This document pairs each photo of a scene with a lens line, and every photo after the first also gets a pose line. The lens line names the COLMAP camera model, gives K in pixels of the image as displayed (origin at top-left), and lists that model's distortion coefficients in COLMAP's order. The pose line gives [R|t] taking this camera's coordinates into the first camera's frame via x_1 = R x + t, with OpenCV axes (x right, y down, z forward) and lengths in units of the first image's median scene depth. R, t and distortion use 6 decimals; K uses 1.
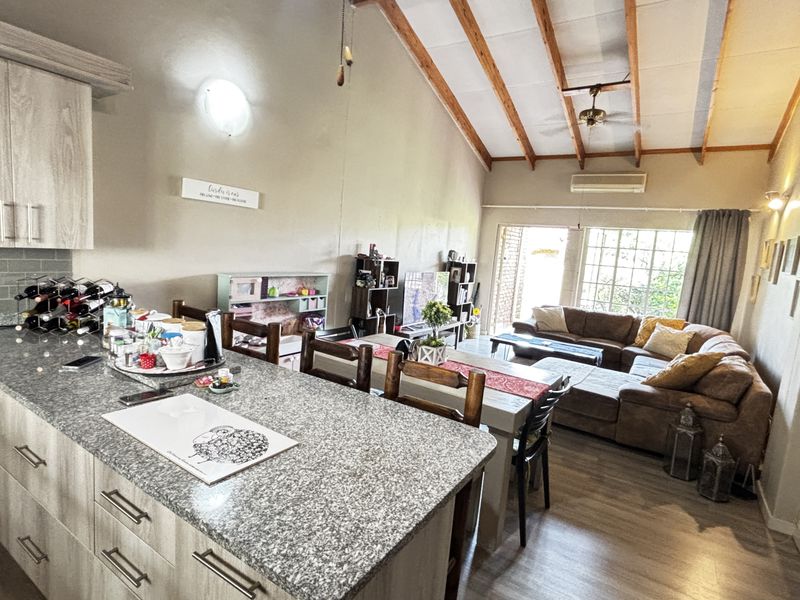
lens RADIAL K [[431.8, 0, 398.4], [0, 431.8, 299.9], [0, 0, 1]] dist [-0.001557, 0.001896]
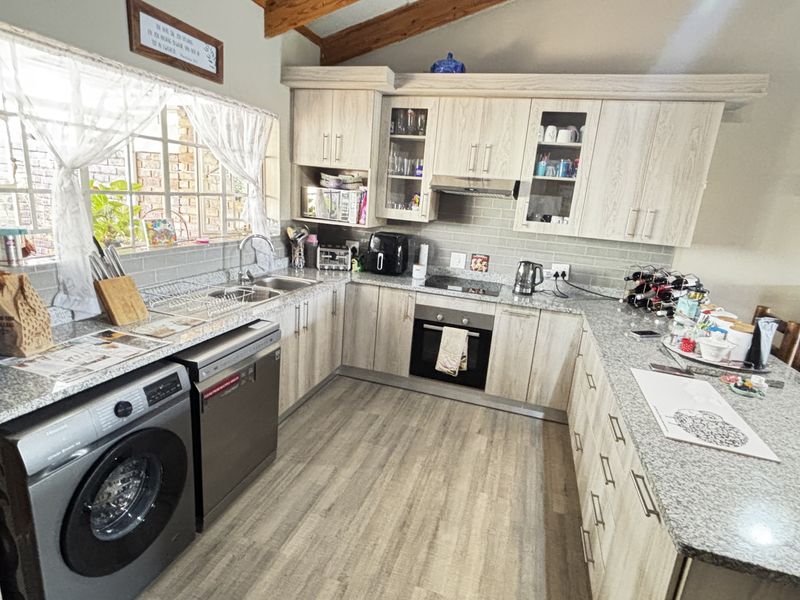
lens RADIAL K [[431.8, 0, 399.9], [0, 431.8, 299.0], [0, 0, 1]] dist [-0.001557, 0.001896]
pose [[0.277664, 0.180385, -0.943591, 0.266791], [-0.184068, 0.974005, 0.132034, 0.010455], [0.942879, 0.137024, 0.303649, -0.088195]]
